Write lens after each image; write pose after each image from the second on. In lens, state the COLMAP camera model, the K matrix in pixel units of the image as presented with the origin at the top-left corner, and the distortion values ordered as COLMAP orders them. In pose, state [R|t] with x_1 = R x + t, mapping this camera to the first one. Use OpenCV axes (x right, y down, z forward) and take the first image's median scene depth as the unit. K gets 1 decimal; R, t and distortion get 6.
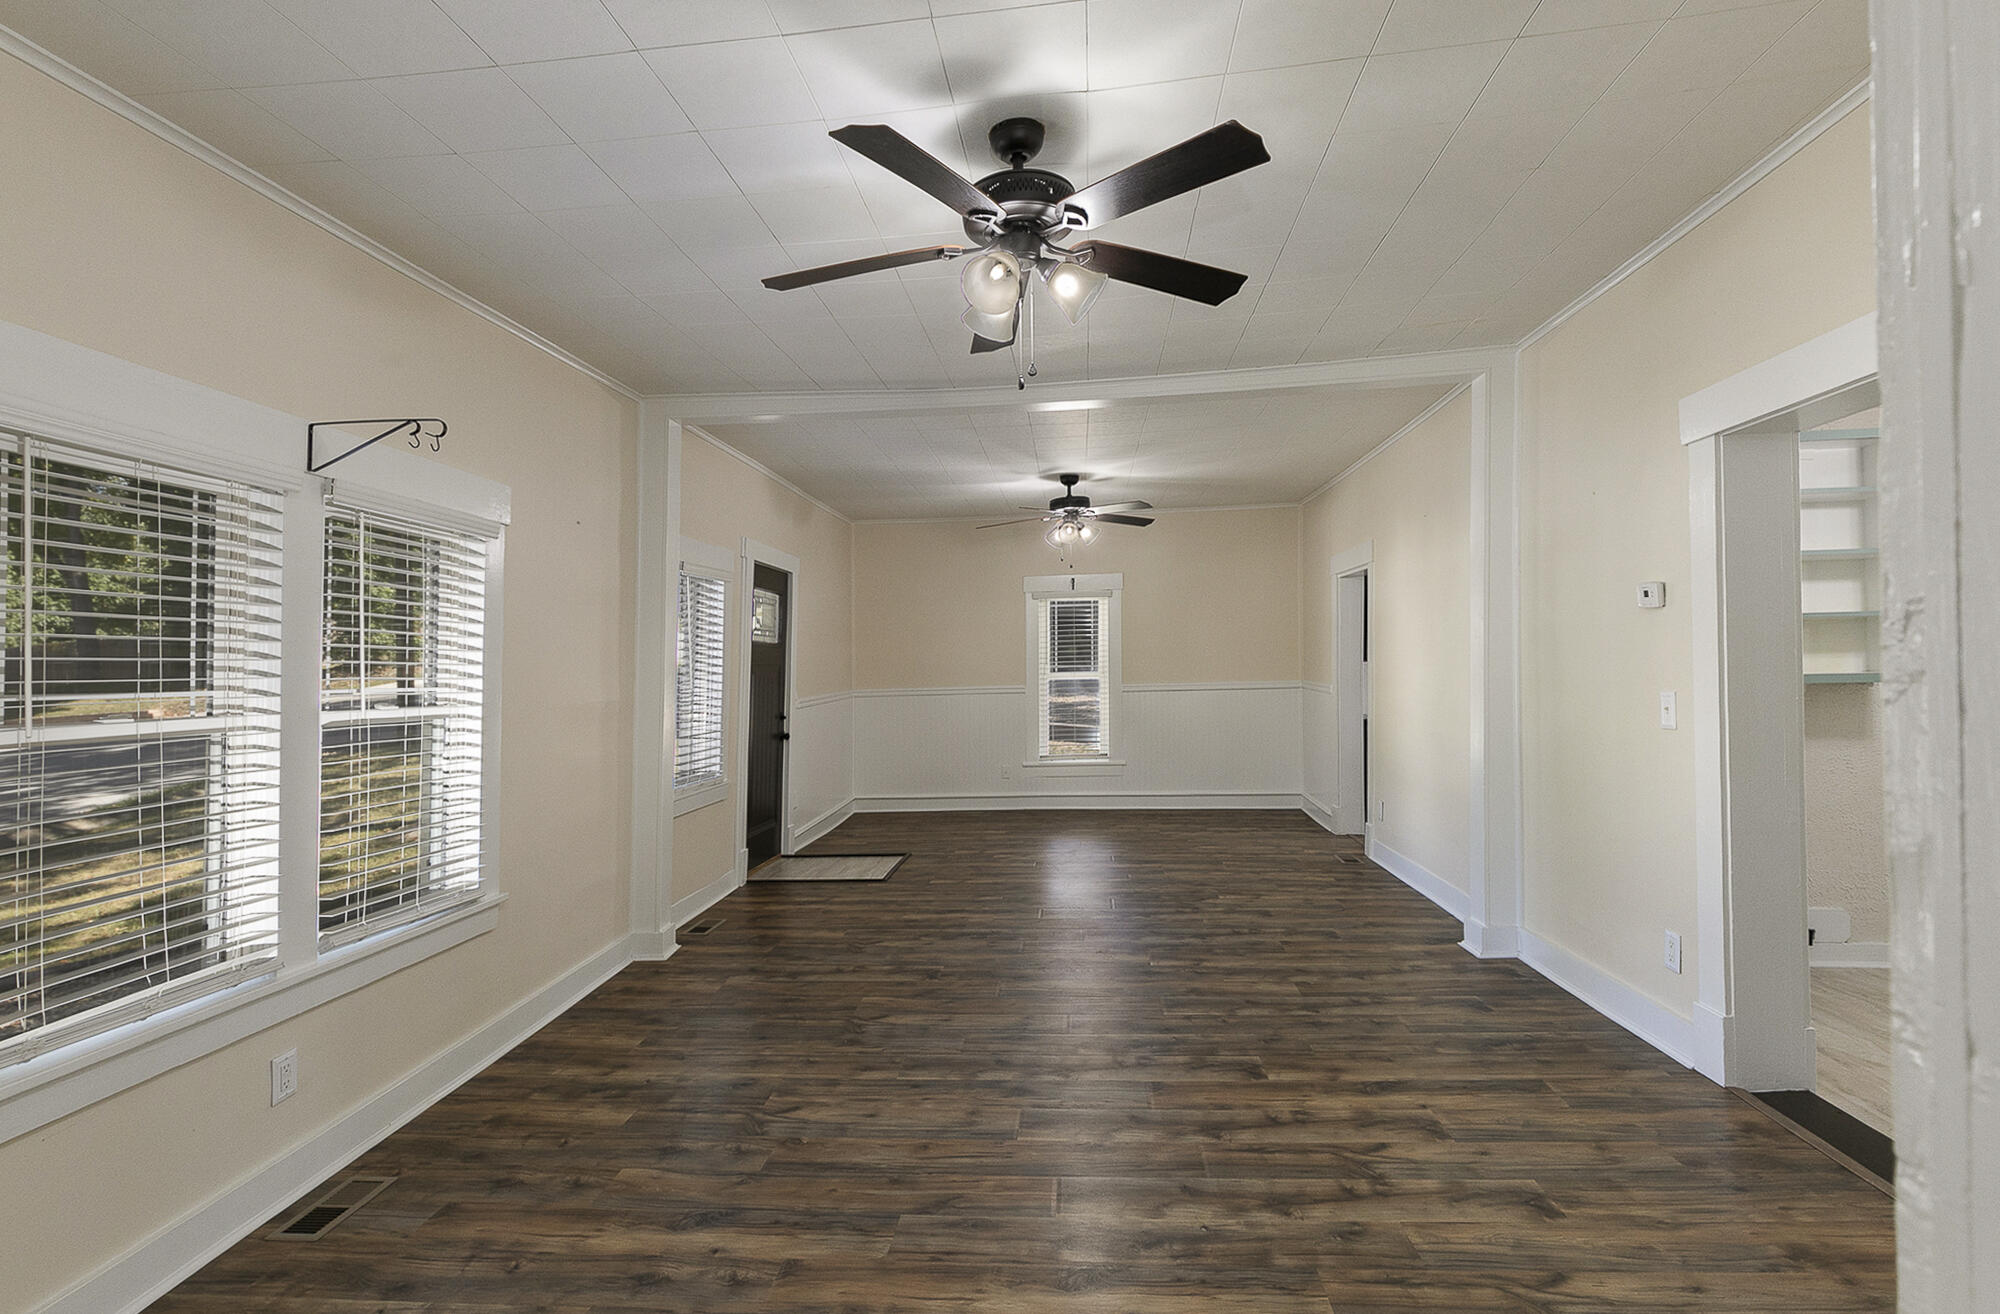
lens RADIAL K [[1018.7, 0, 1000.0], [0, 1018.7, 657.0], [0, 0, 1]] dist [0.000585, -0.000069]
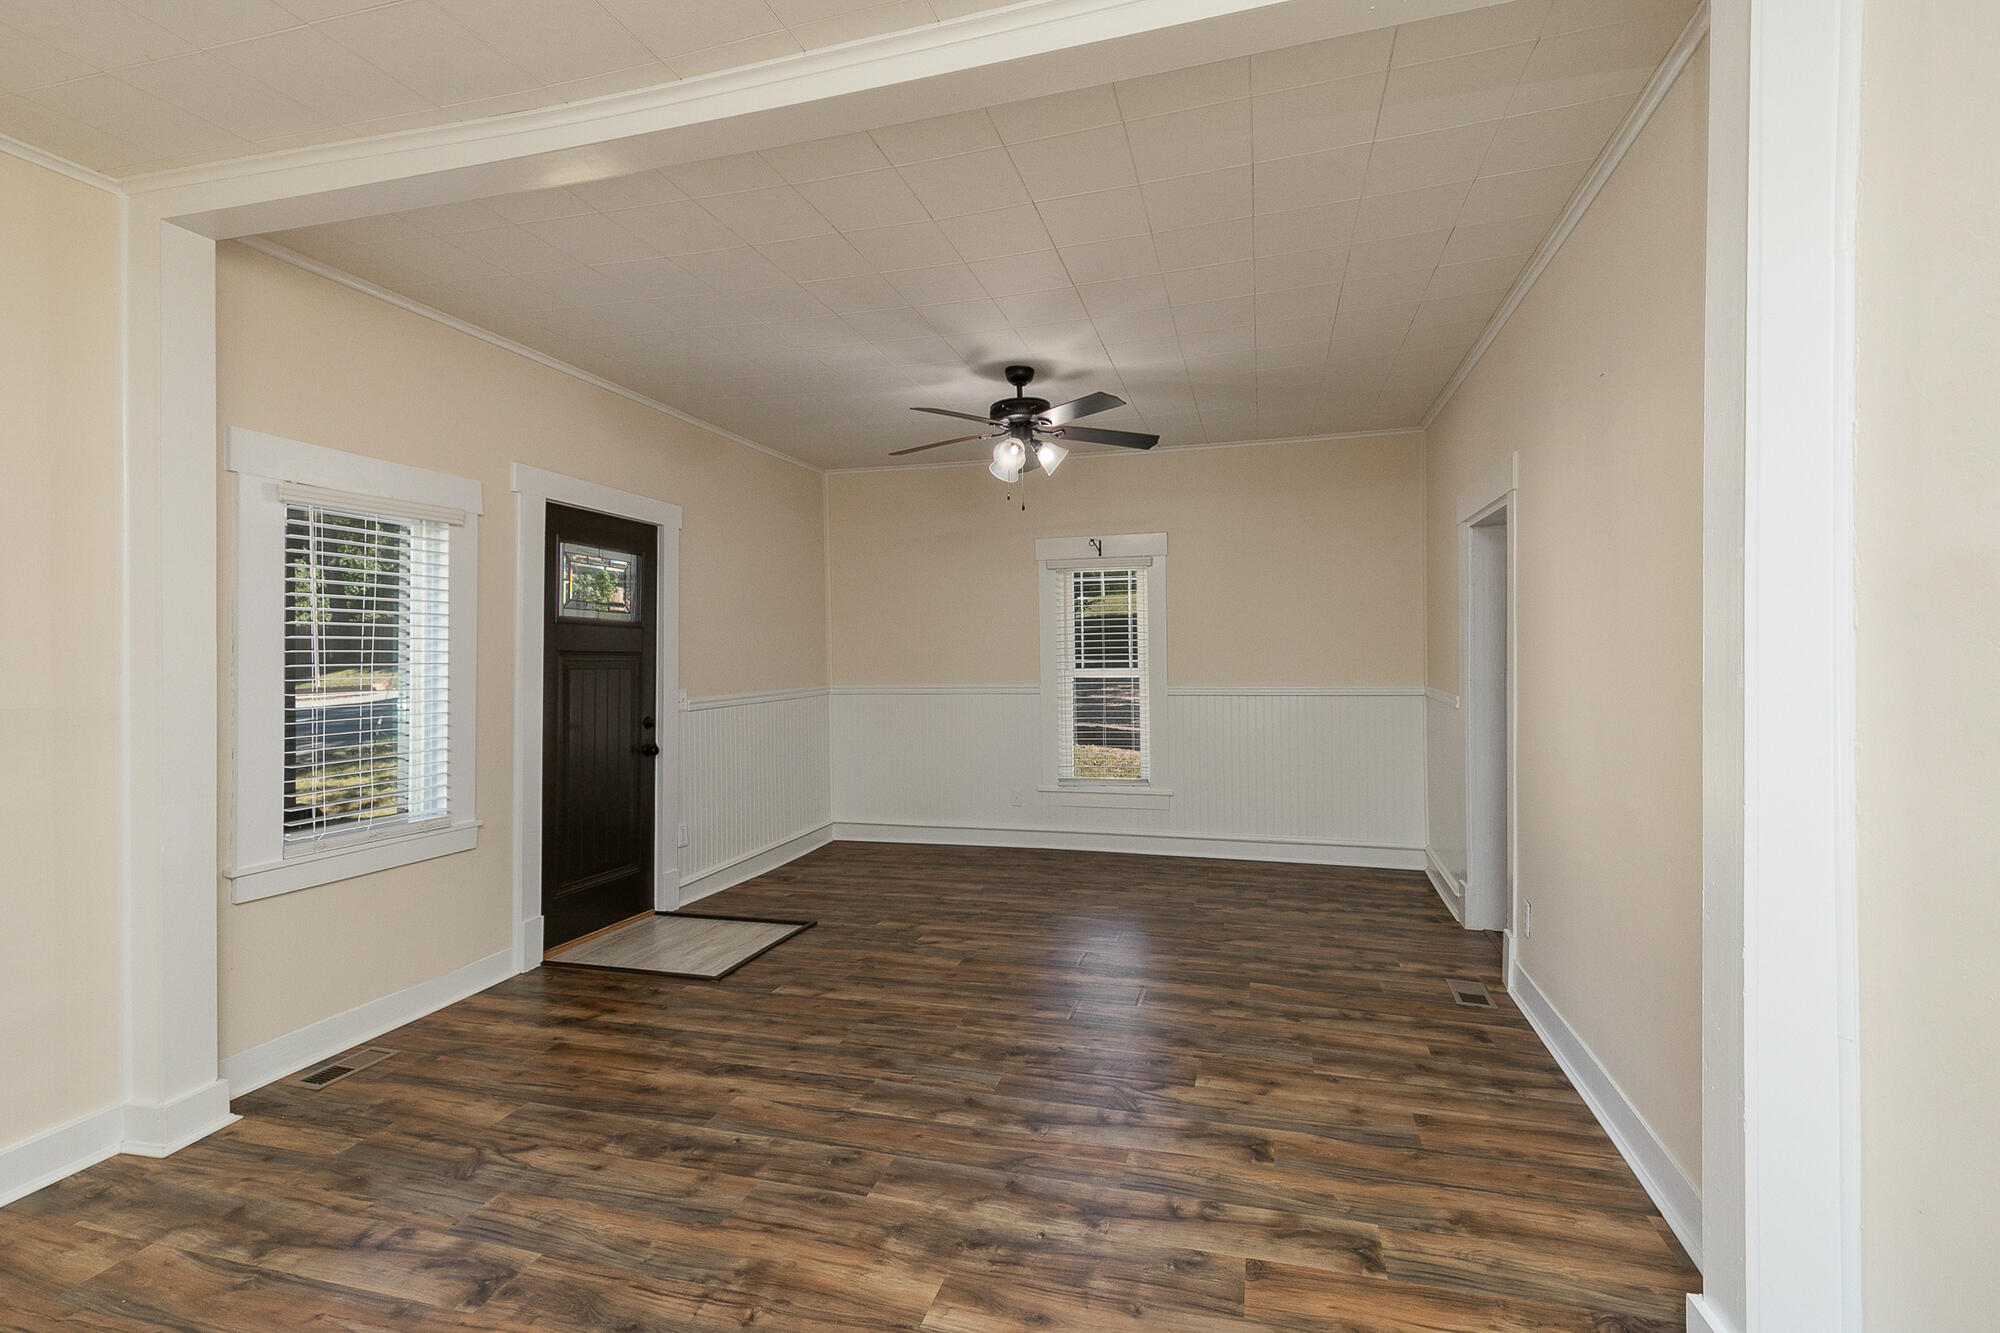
lens RADIAL K [[957.8, 0, 1008.6], [0, 957.8, 660.8], [0, 0, 1]] dist [0.000030, -0.000176]
pose [[0.982624, 0.016287, -0.184890, 0.253460], [-0.013465, 0.999773, 0.016509, -0.002908], [0.185117, -0.013733, 0.982621, 0.572346]]
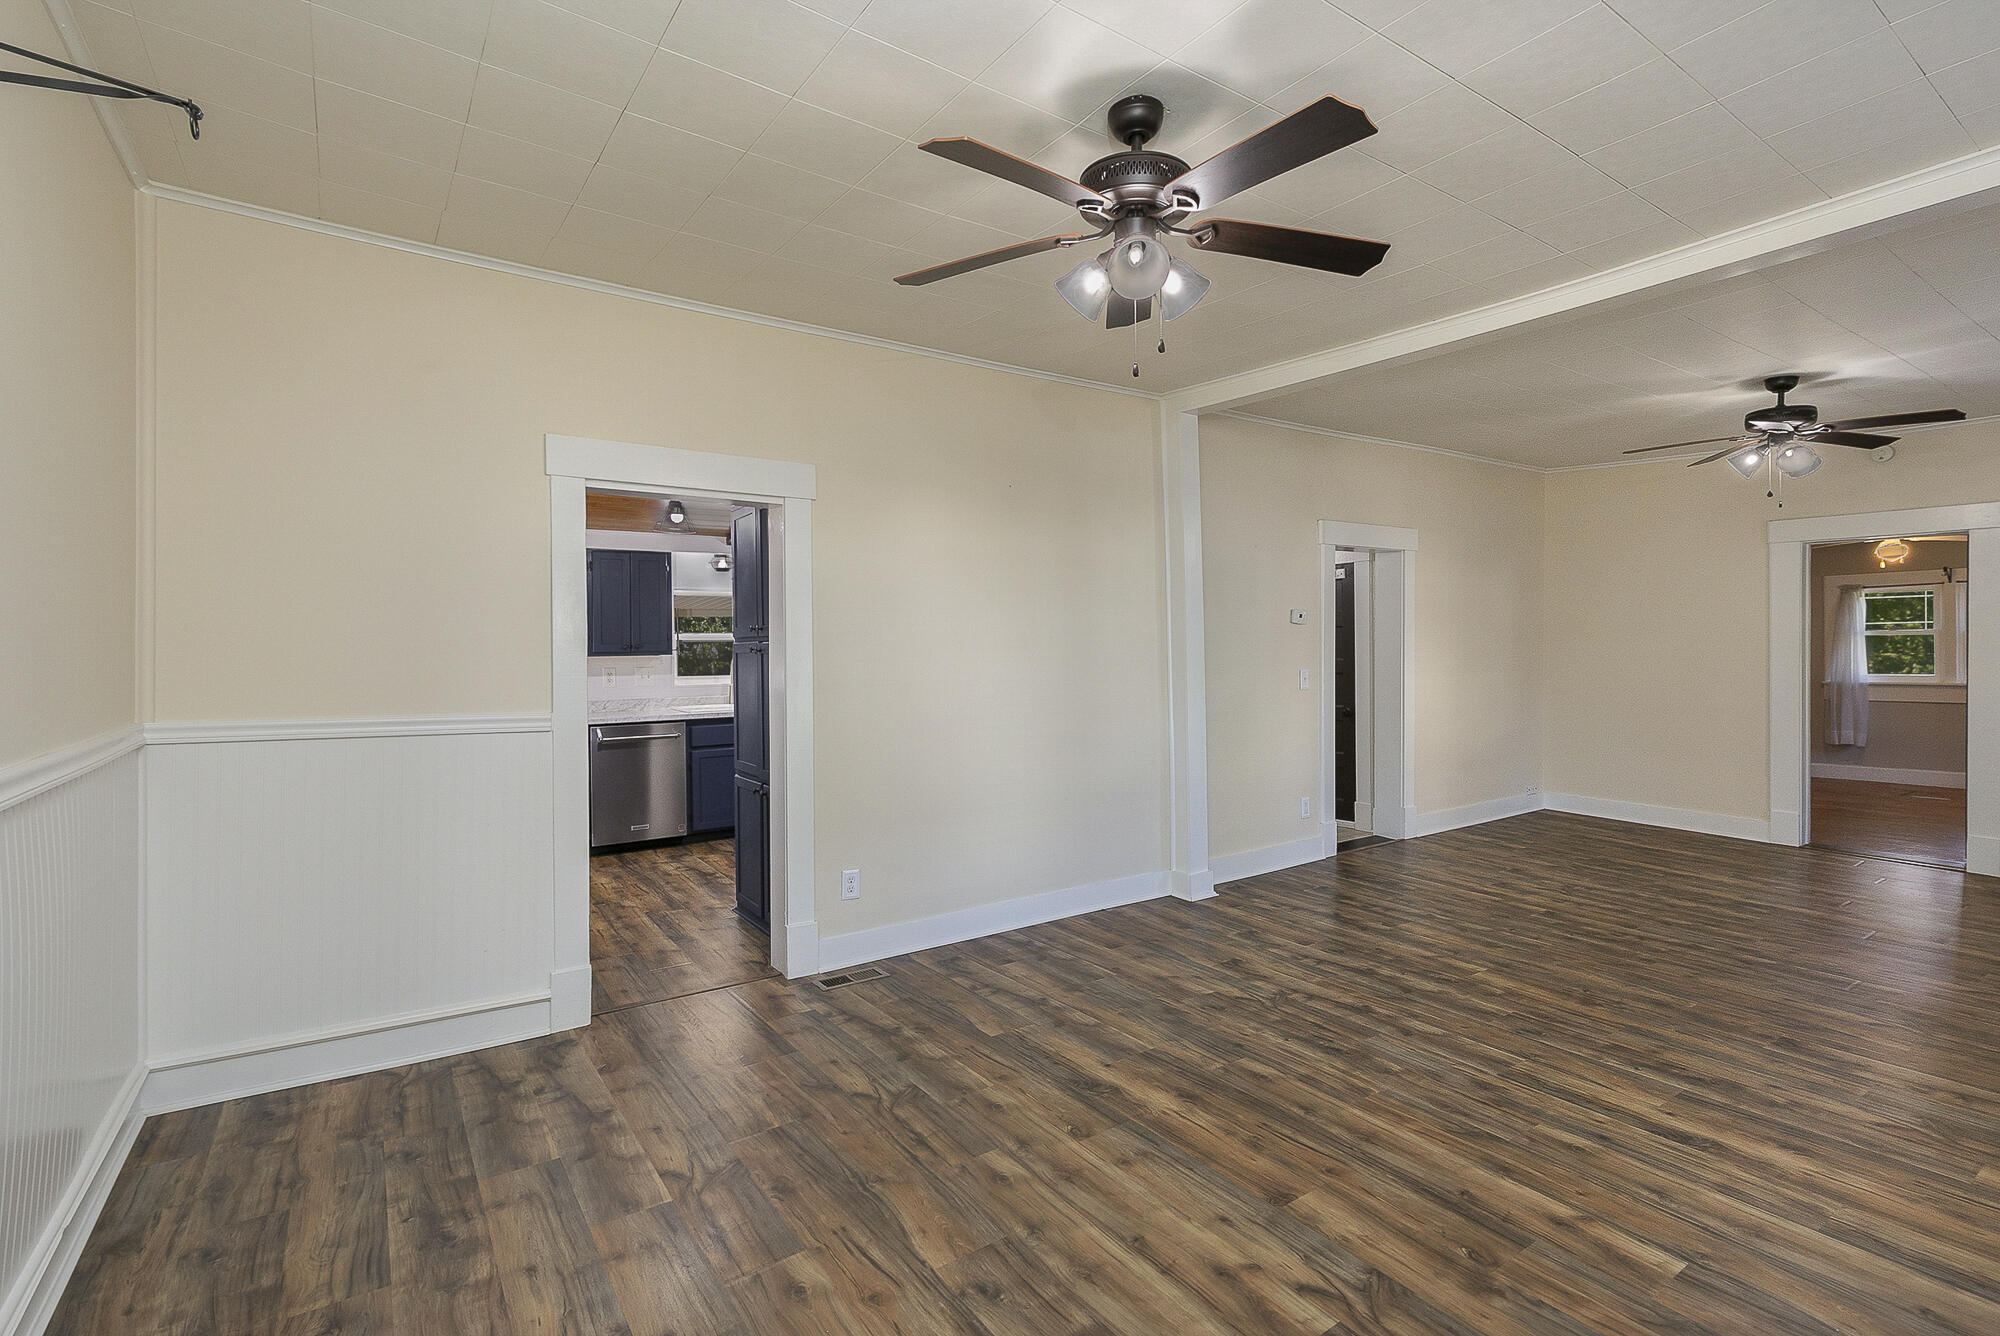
lens RADIAL K [[920.2, 0, 976.2], [0, 920.2, 654.6], [0, 0, 1]] dist [-0.003194, -0.000739]
pose [[-0.625804, 0.025812, 0.779553, -0.225277], [0.017264, 0.999666, -0.019241, 0.014783], [-0.779790, 0.001417, -0.626040, 1.860296]]
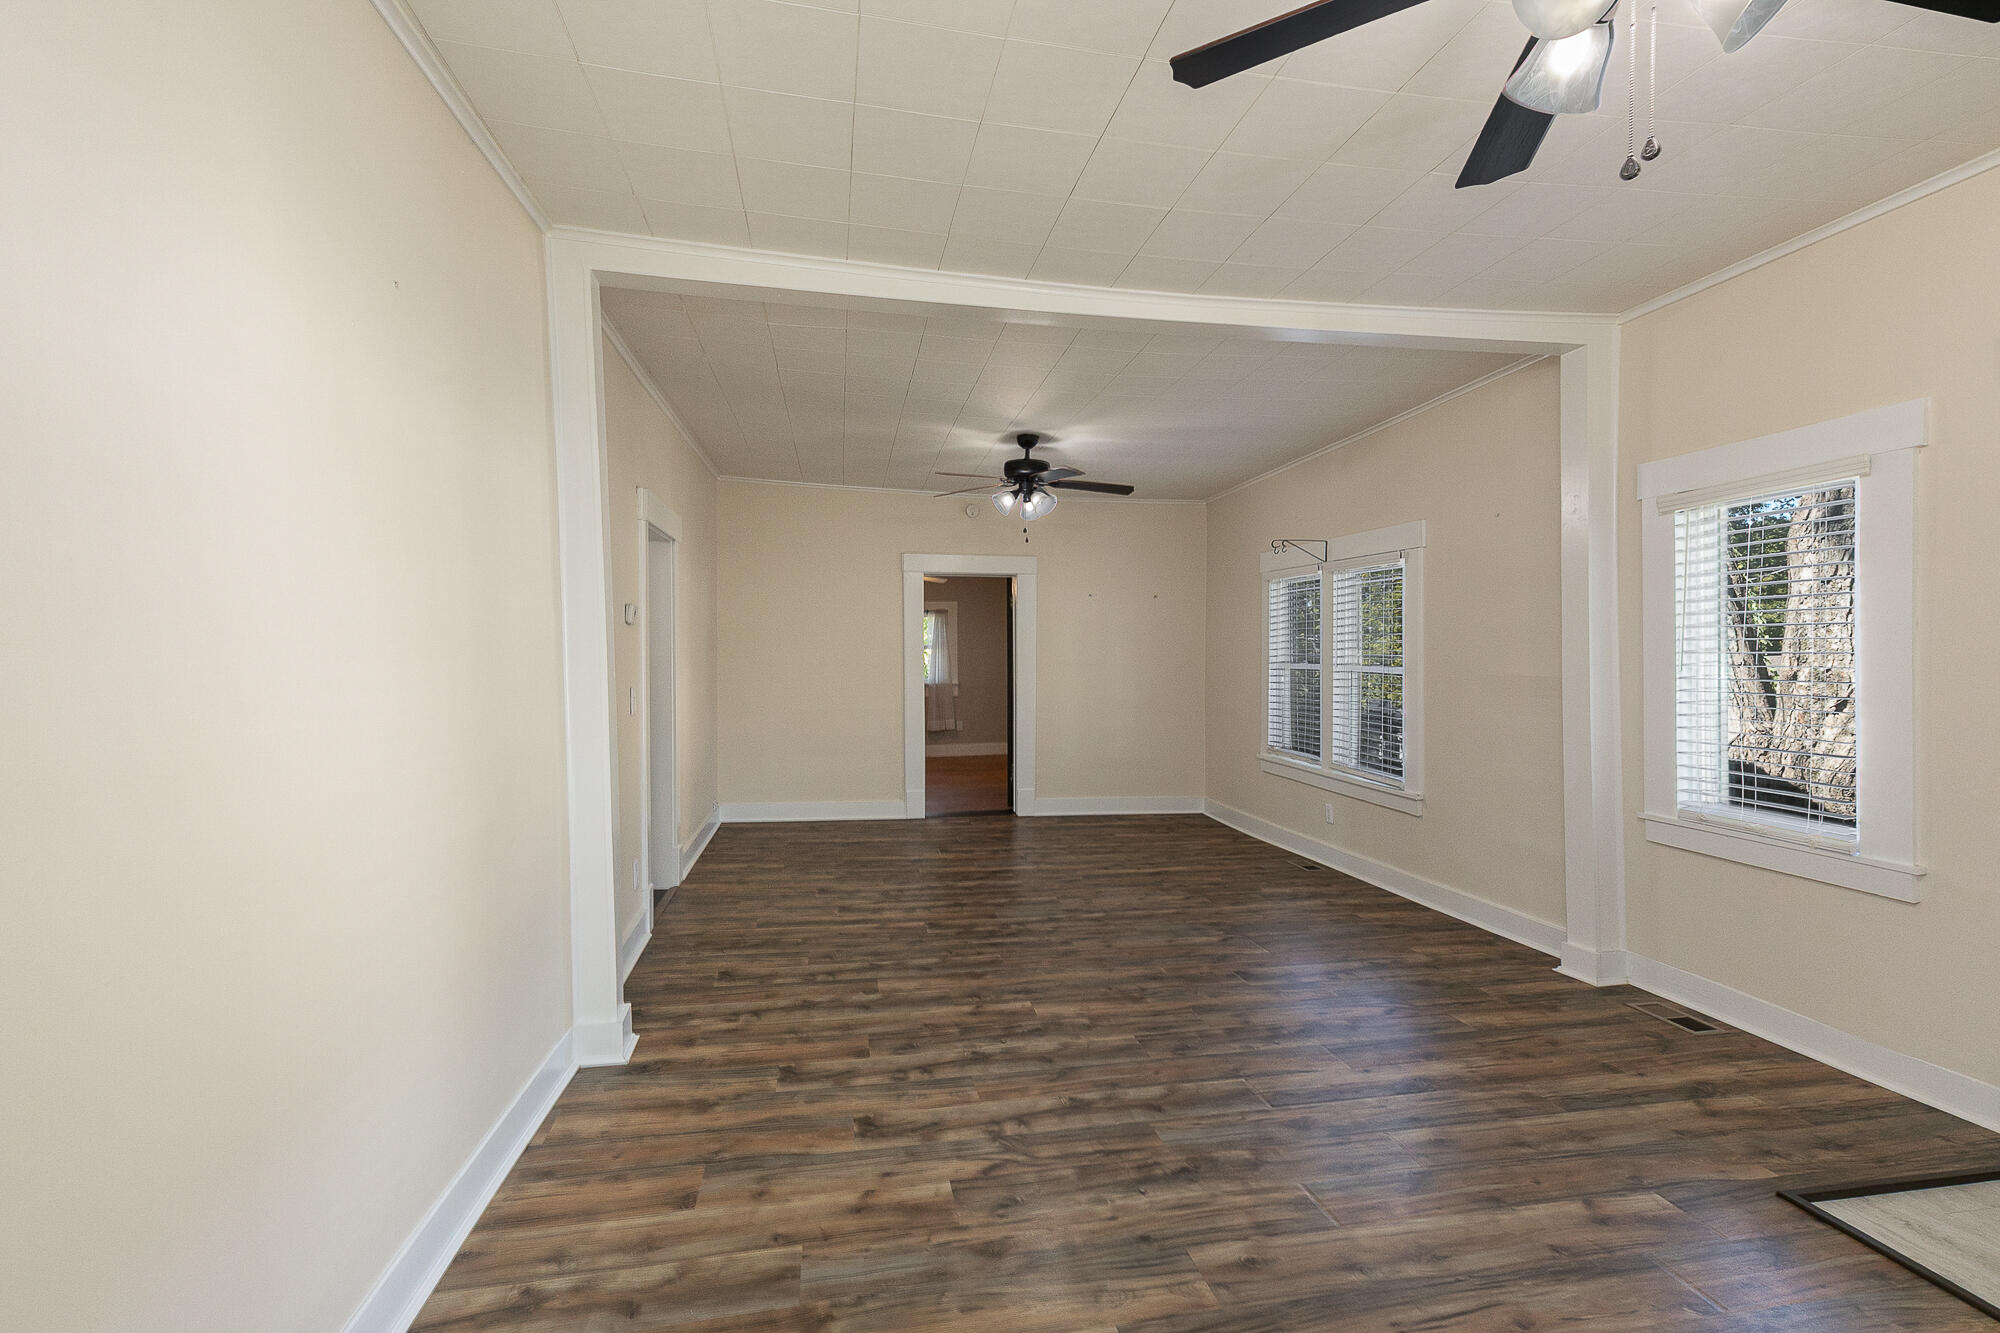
lens RADIAL K [[913.1, 0, 1019.8], [0, 913.1, 631.1], [0, 0, 1]] dist [0.004269, 0.000125]
pose [[-0.960827, 0.025449, -0.275978, 0.355770], [0.033223, 0.999171, -0.023529, 0.000071], [0.275151, -0.031776, -0.960876, 1.717706]]
